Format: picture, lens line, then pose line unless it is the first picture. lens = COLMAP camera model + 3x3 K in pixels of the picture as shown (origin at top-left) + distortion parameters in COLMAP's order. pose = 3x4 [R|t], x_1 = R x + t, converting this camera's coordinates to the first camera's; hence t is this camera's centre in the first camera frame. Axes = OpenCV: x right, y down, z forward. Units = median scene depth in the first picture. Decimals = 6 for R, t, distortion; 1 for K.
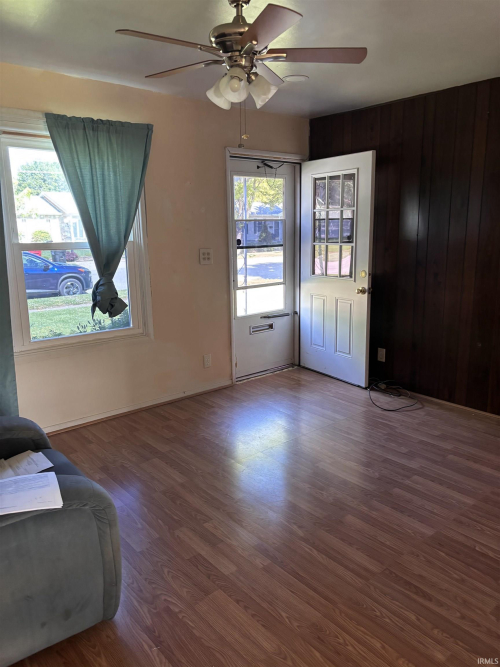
lens RADIAL K [[504.7, 0, 250.4], [0, 504.7, 335.6], [0, 0, 1]] dist [0.039654, -0.019218]
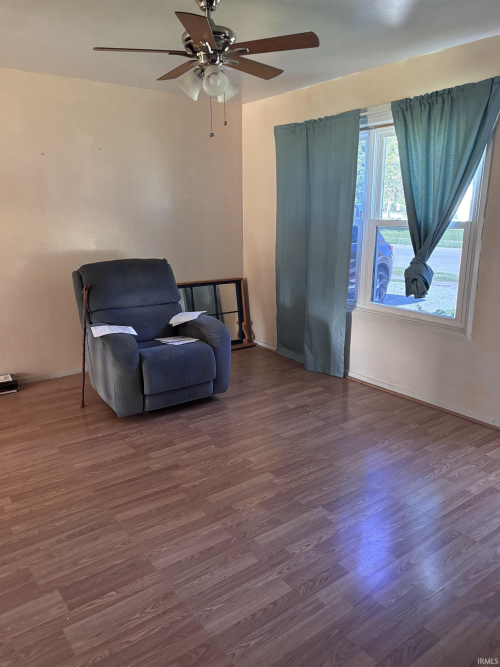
lens RADIAL K [[504.7, 0, 250.9], [0, 504.7, 332.1], [0, 0, 1]] dist [0.039654, -0.019218]
pose [[-0.058304, 0.249255, -0.966681, 0.979984], [-0.213423, 0.942829, 0.255977, -0.217245], [0.975219, 0.221236, -0.001774, 0.972708]]
